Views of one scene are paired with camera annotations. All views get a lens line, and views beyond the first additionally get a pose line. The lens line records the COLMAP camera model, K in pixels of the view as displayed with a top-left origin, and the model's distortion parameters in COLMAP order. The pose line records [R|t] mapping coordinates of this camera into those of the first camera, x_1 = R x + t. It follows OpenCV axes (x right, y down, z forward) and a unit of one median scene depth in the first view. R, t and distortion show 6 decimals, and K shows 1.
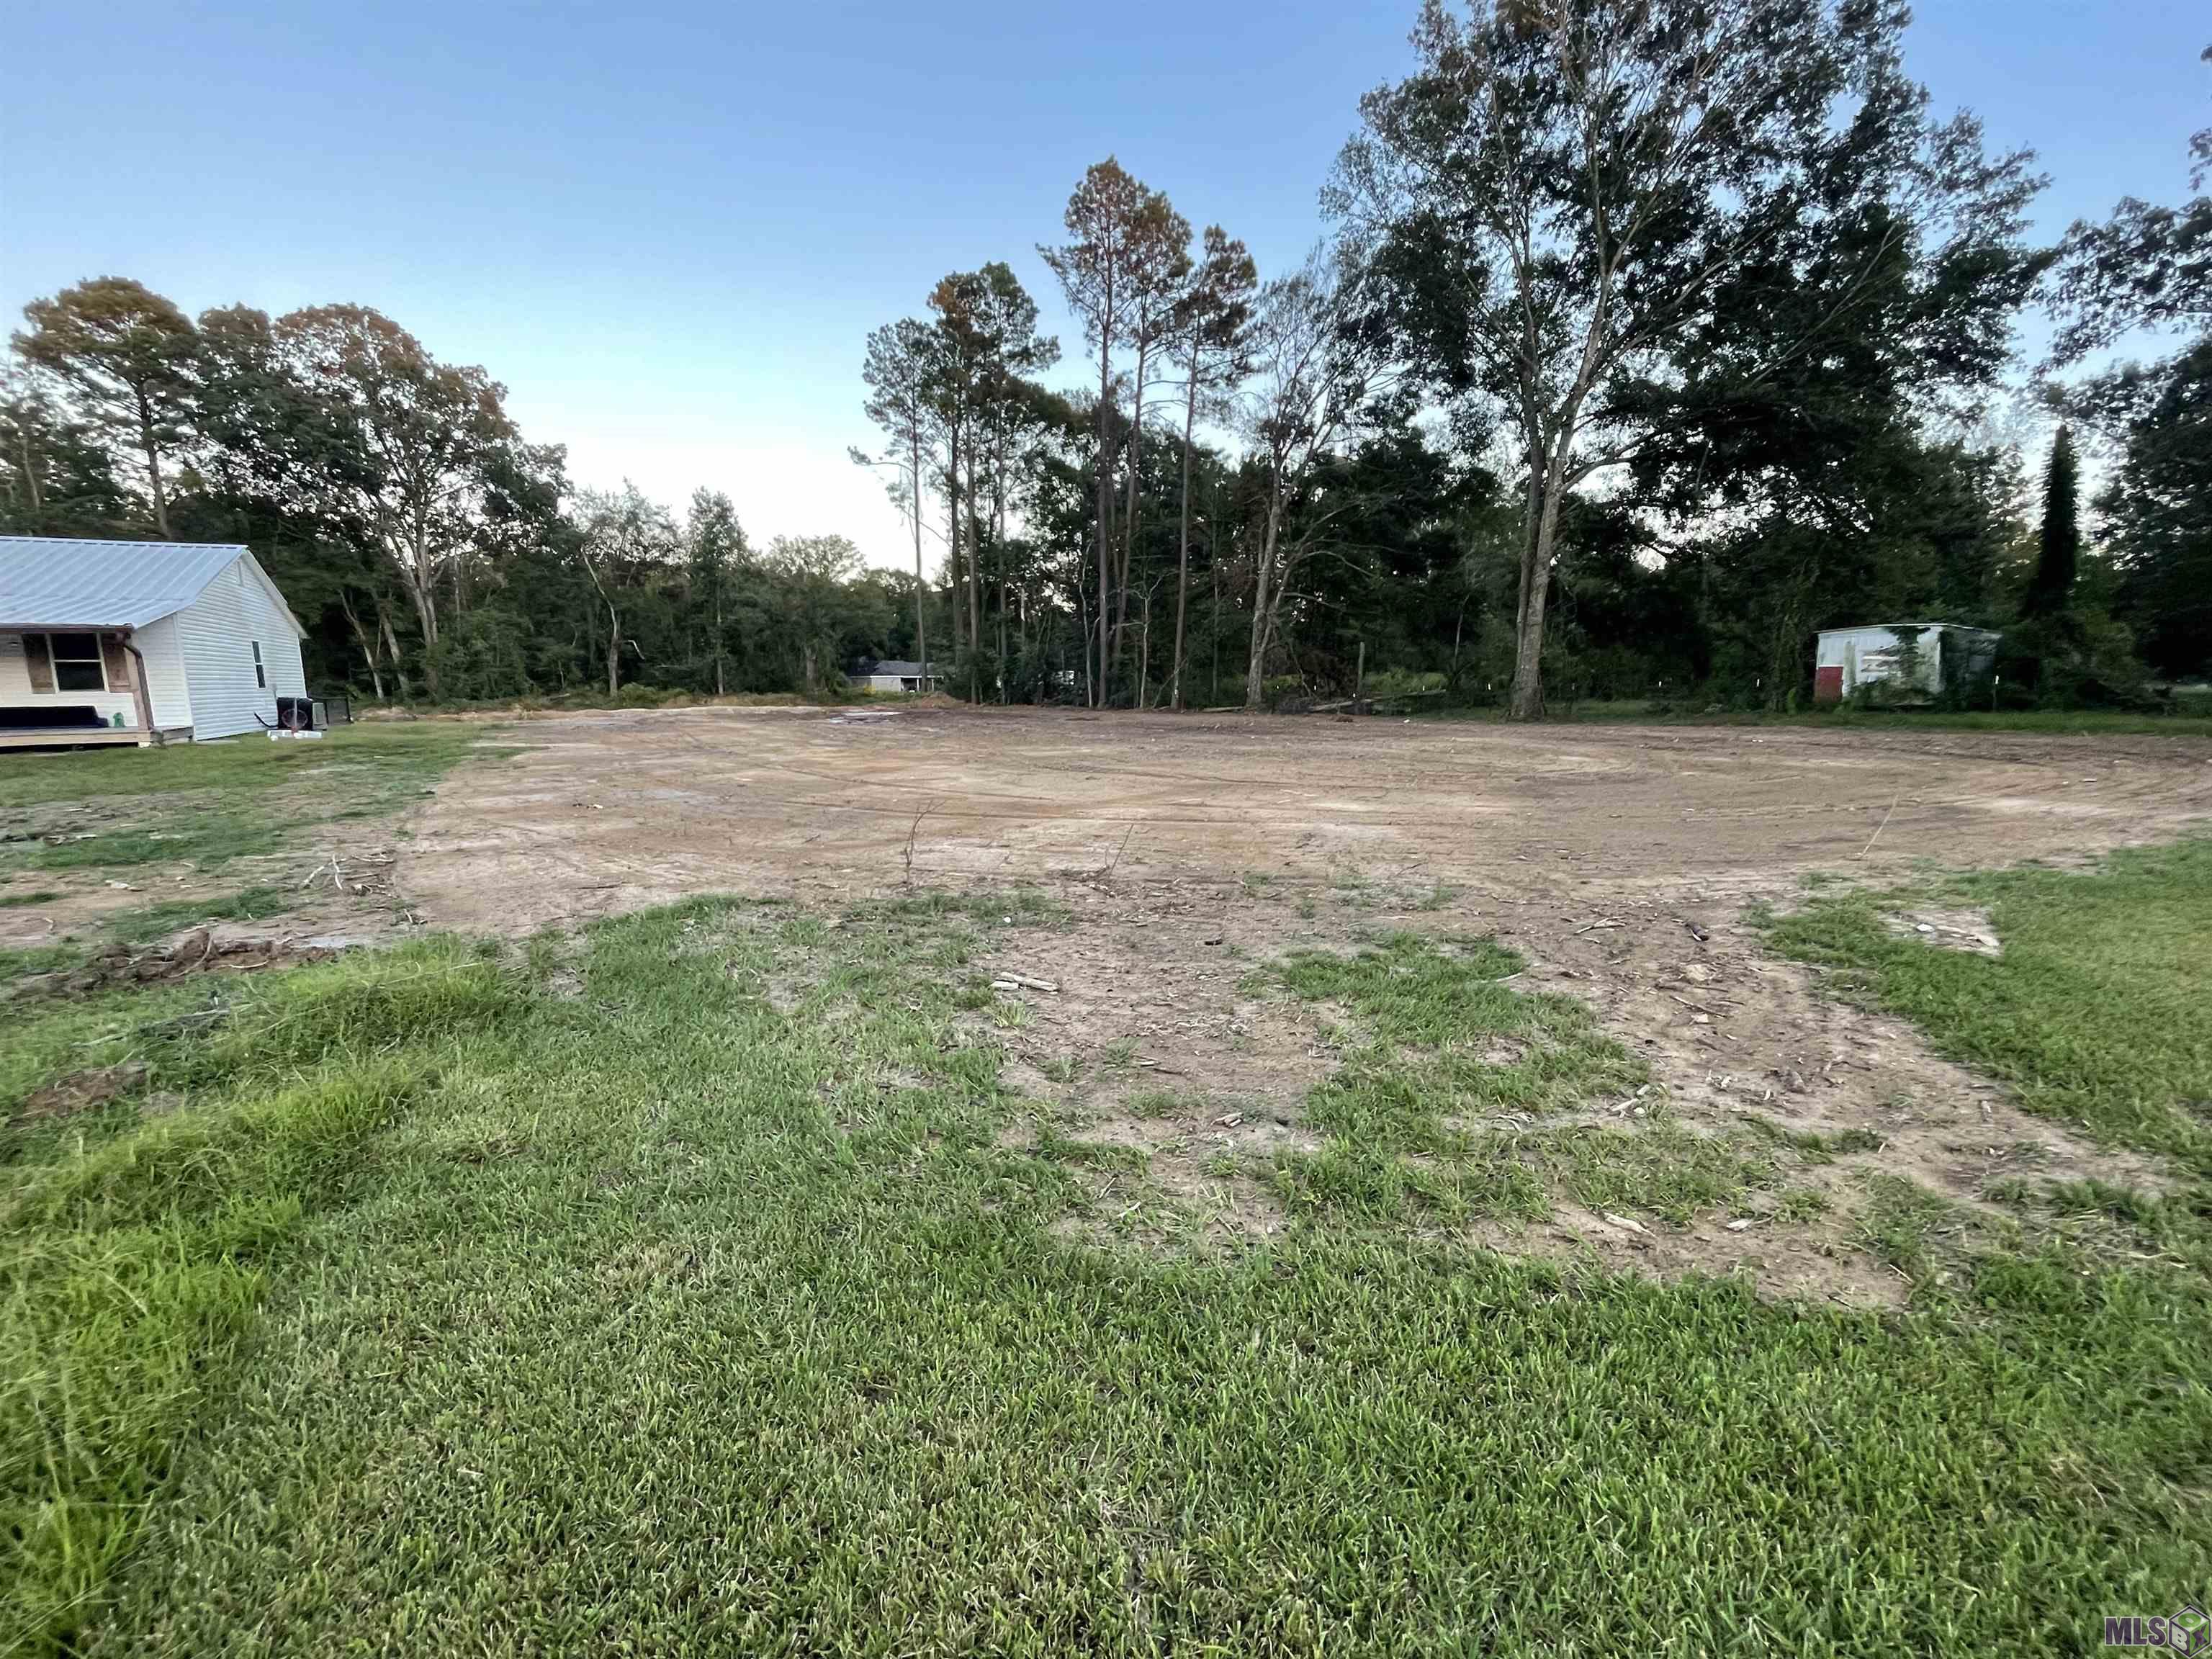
lens RADIAL K [[952.0, 0, 1109.1], [0, 952.0, 840.2], [0, 0, 1]] dist [-0.002546, -0.001079]
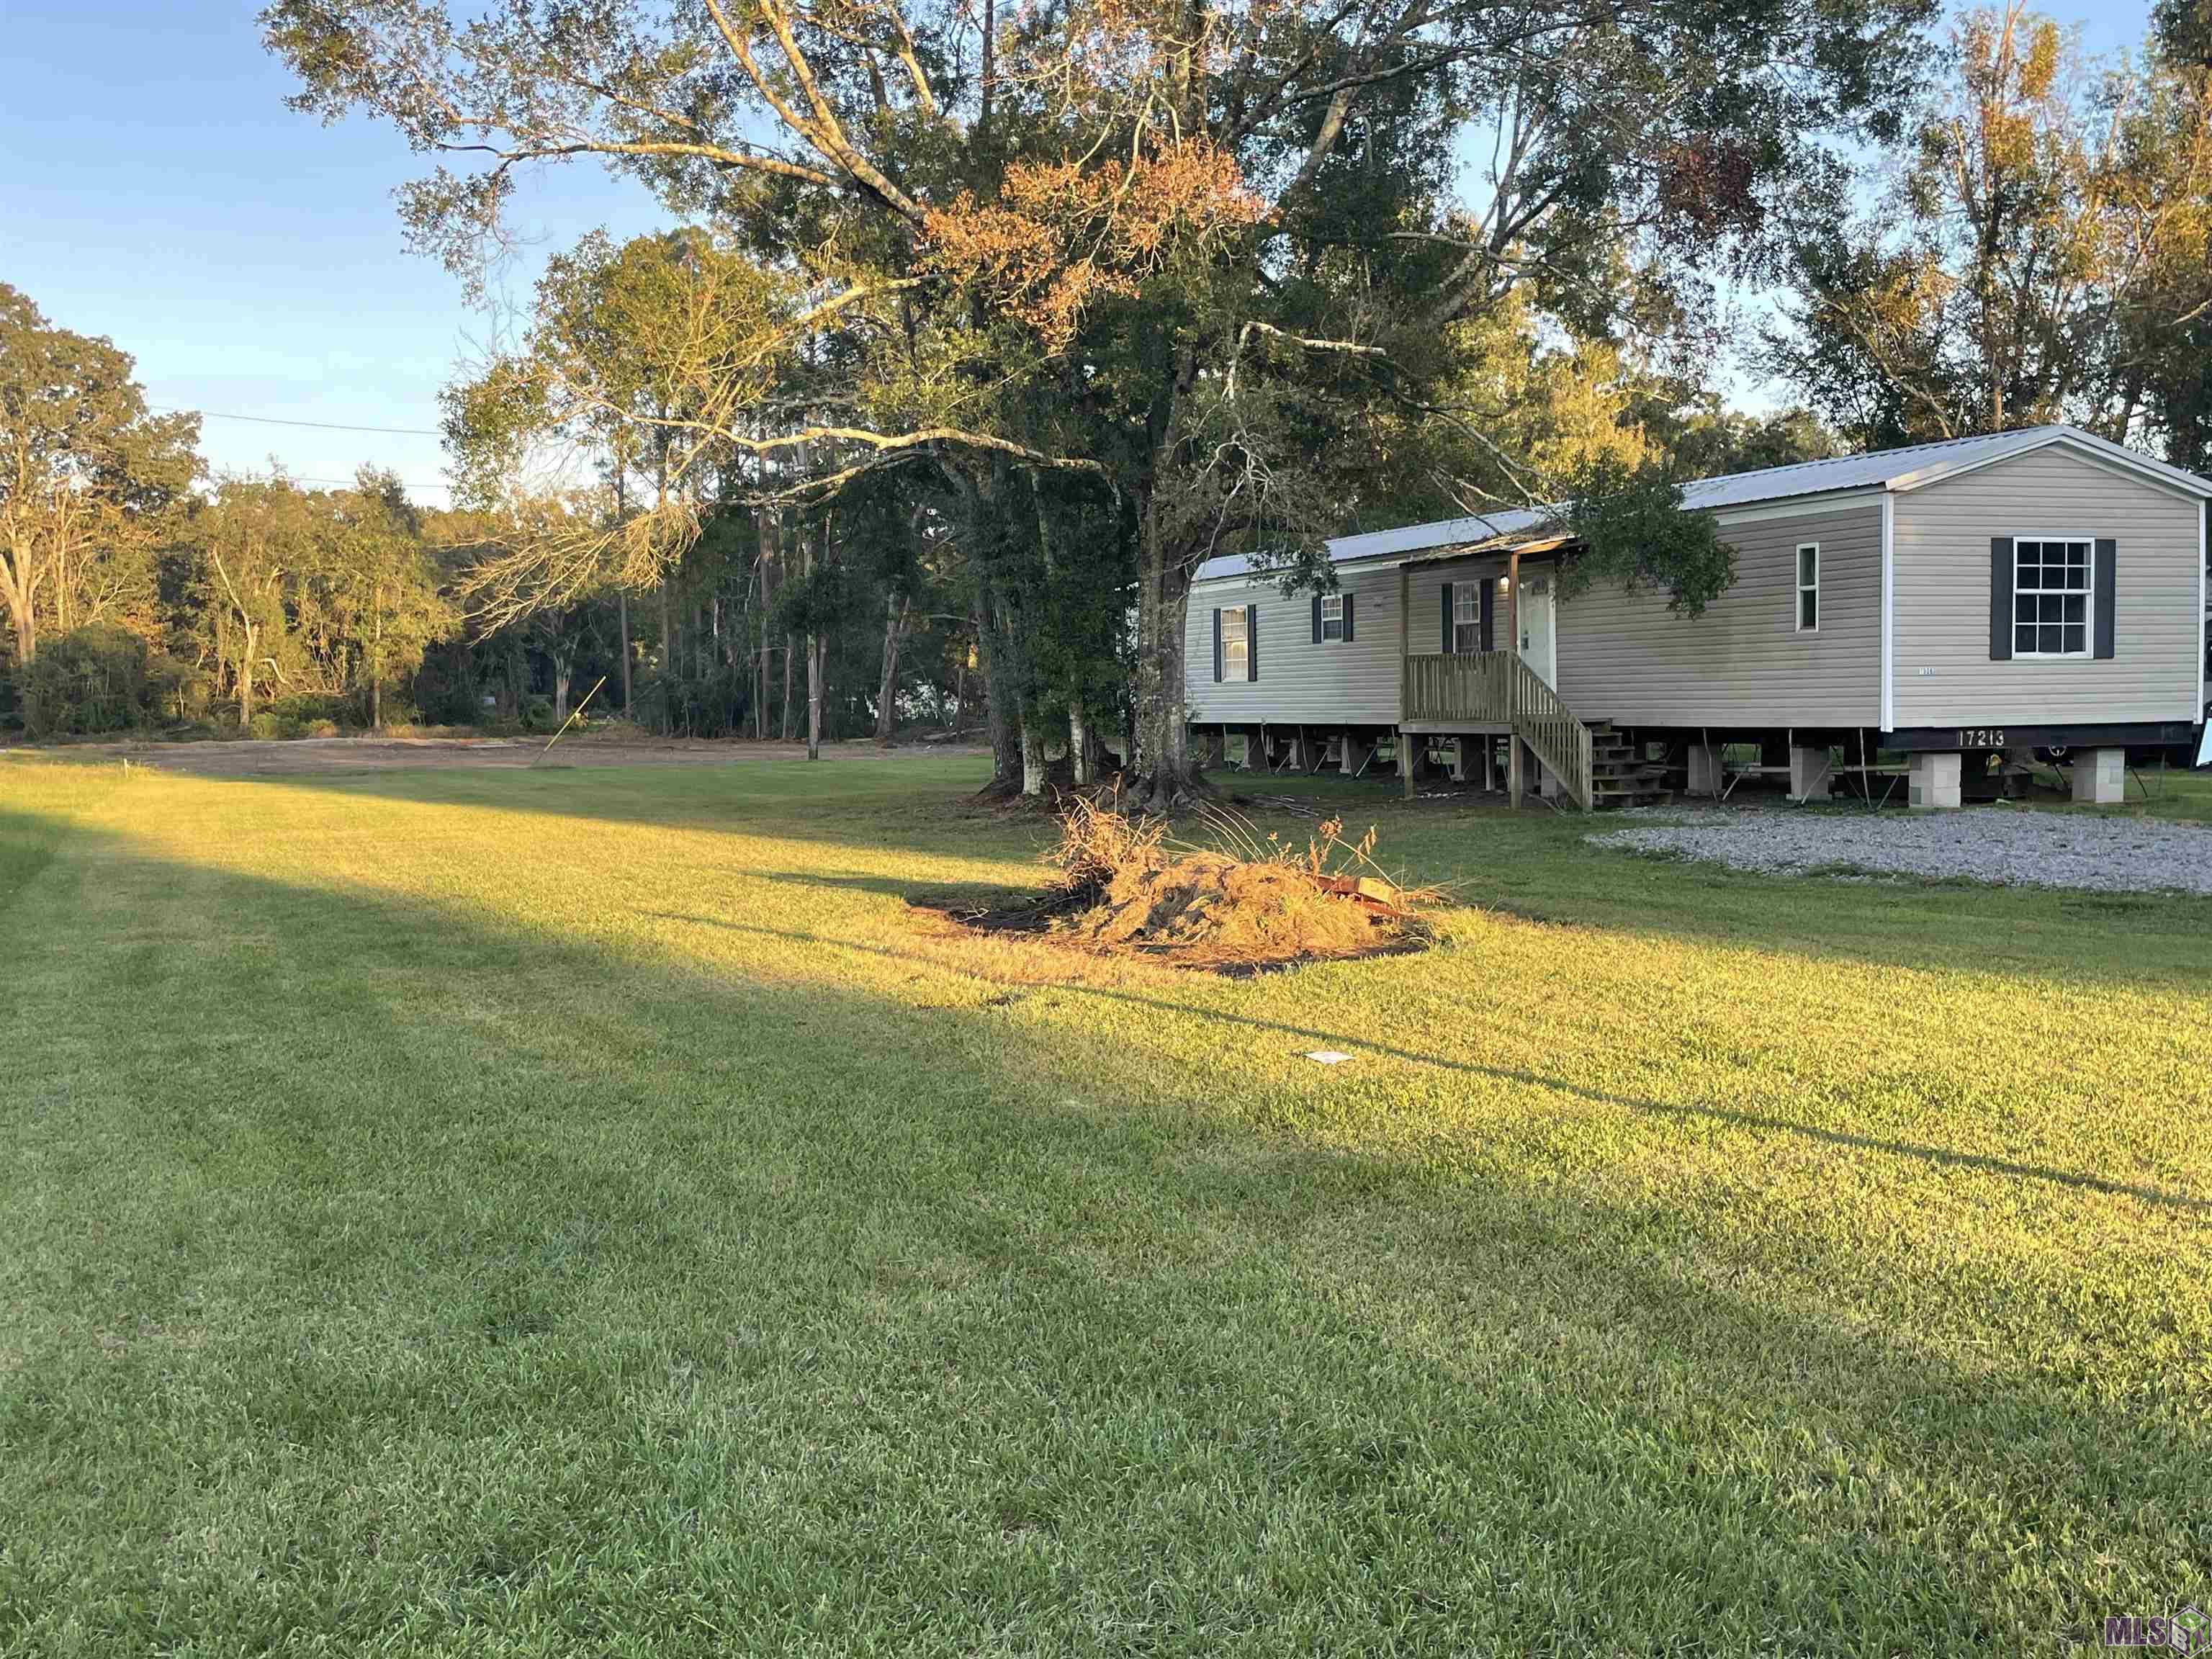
lens RADIAL K [[2204.7, 0, 1101.9], [0, 2204.7, 826.6], [0, 0, 1]] dist [0.036114, 0.000000]
pose [[0.993059, 0.003434, -0.117568, 0.409567], [-0.016266, 0.993979, -0.108356, 0.118690], [0.116488, 0.109517, 0.987136, -0.733044]]
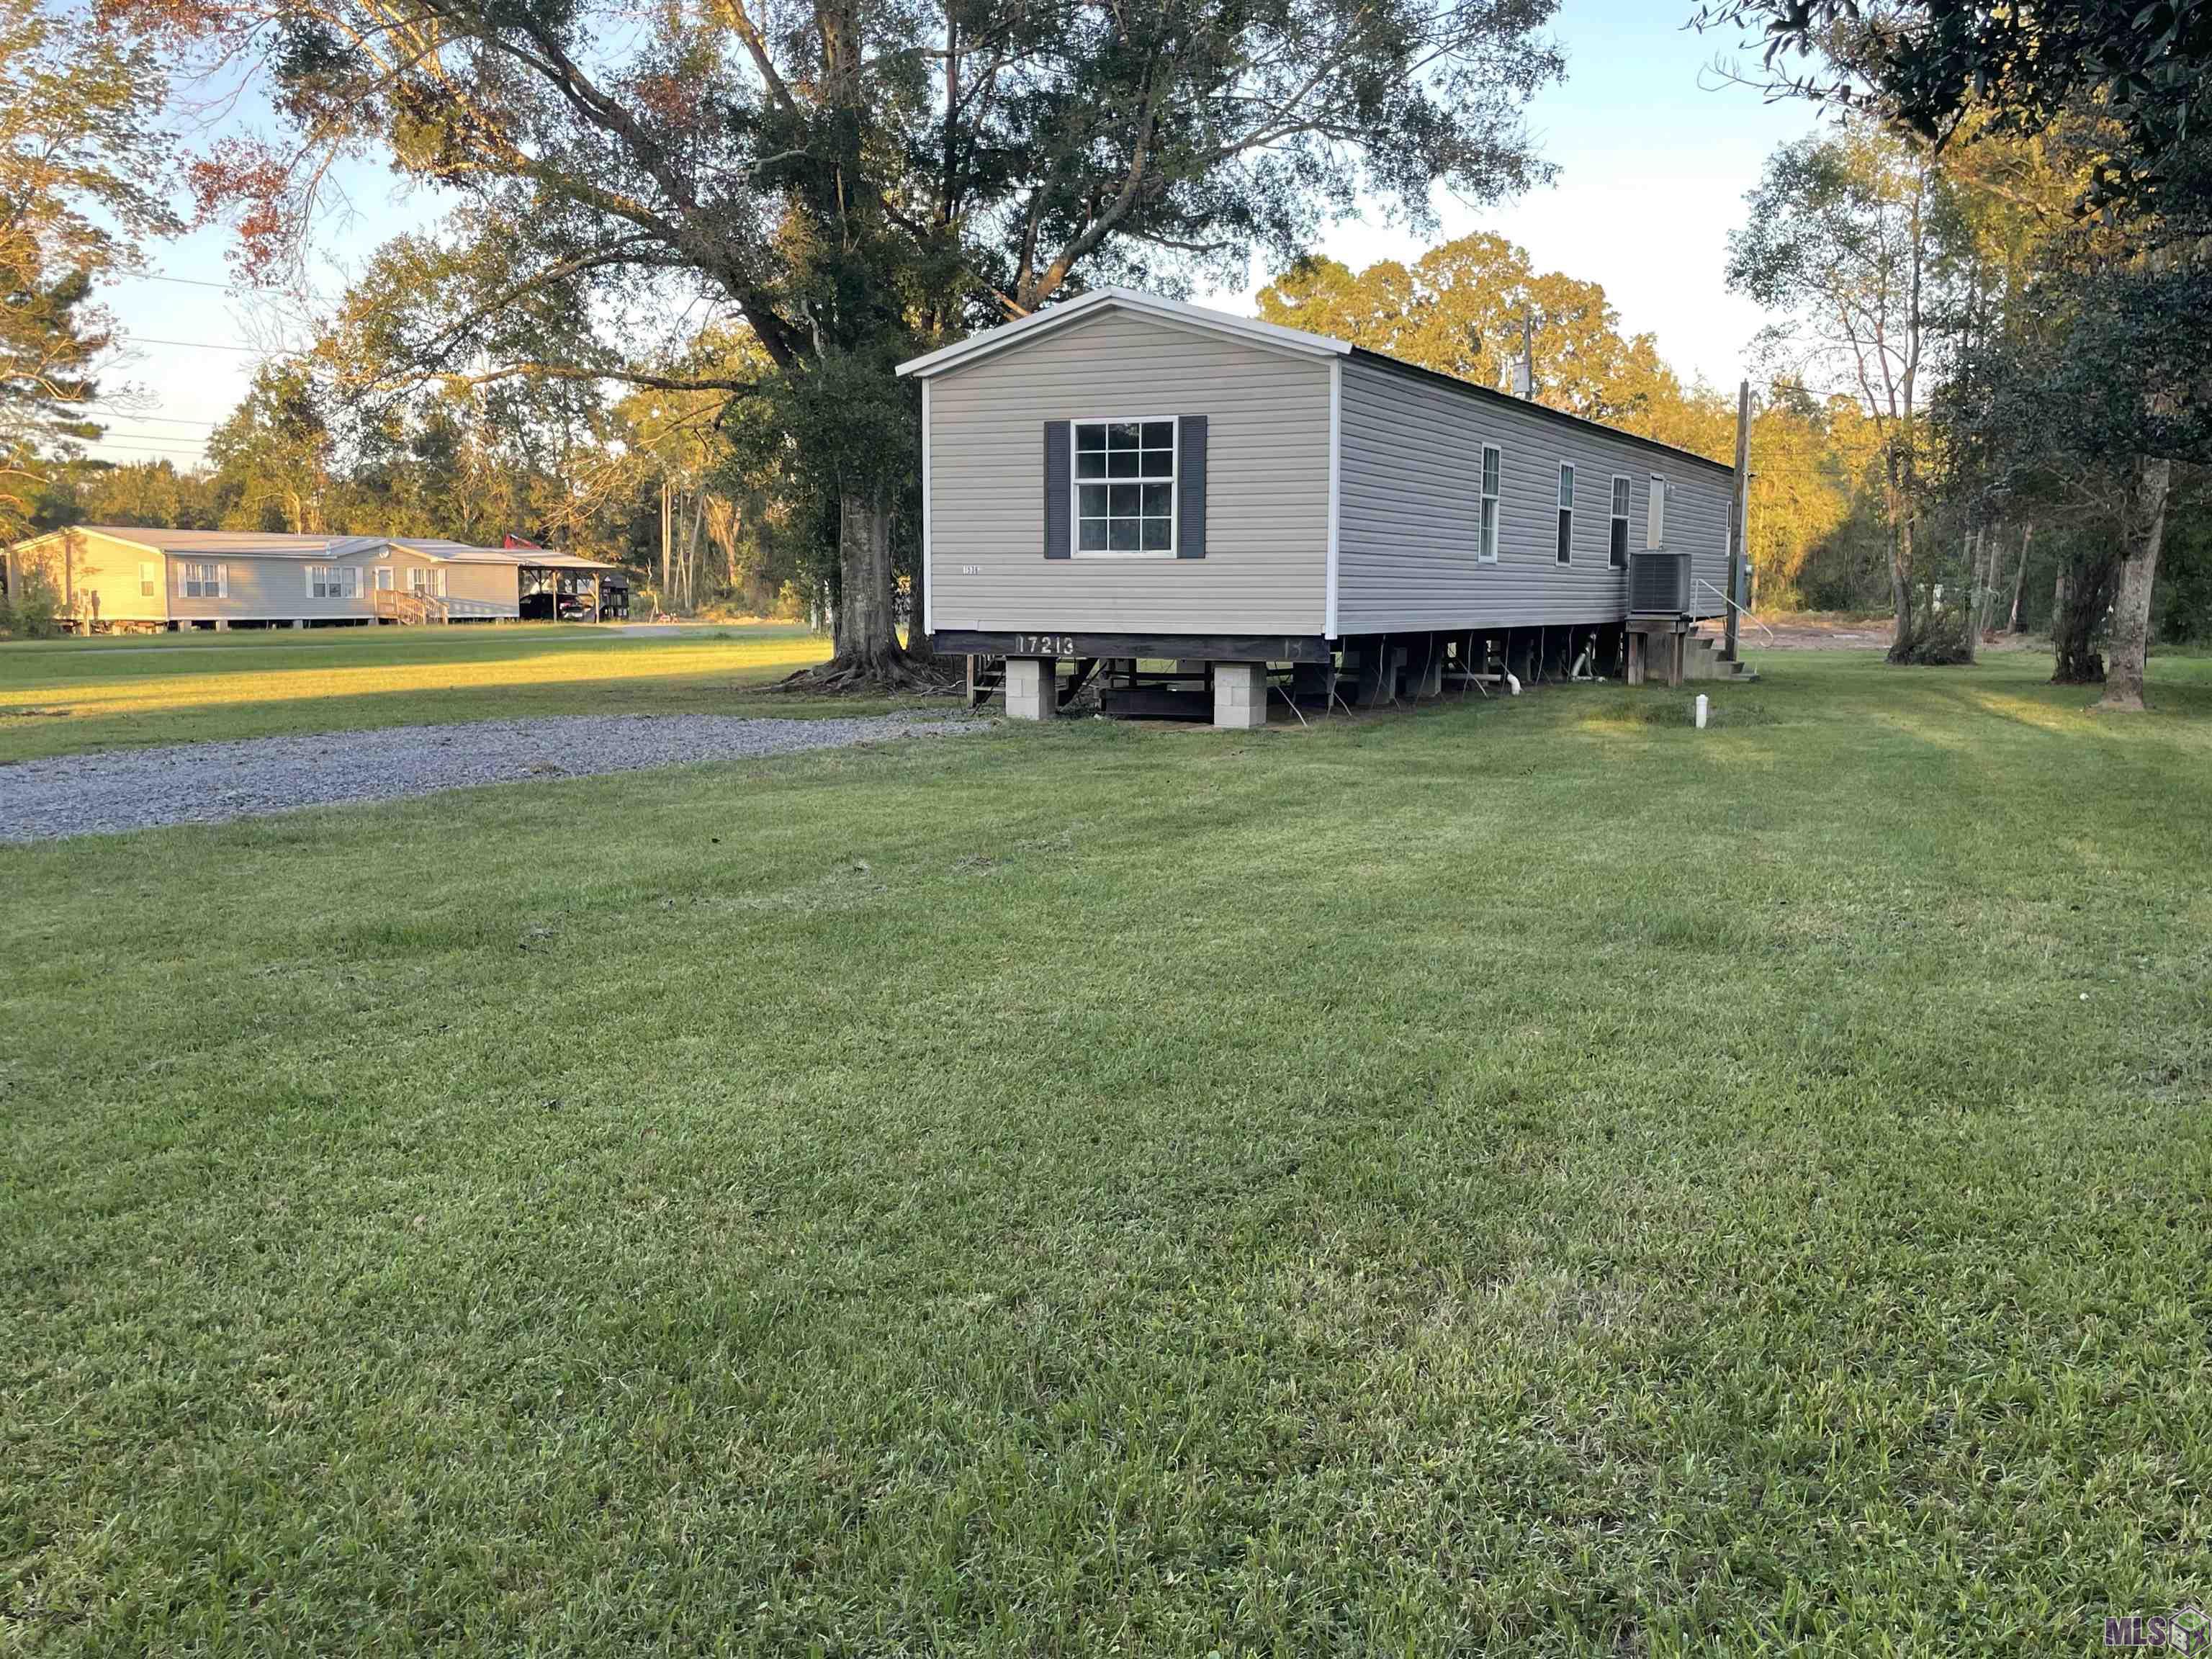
lens RADIAL K [[2036.2, 0, 1107.4], [0, 2036.2, 829.2], [0, 0, 1]] dist [-0.005842, 0.000000]
pose [[0.576238, 0.108418, -0.810059, 0.780110], [-0.149992, 0.988356, 0.025585, 0.078640], [0.803400, 0.106759, 0.585790, -0.516190]]
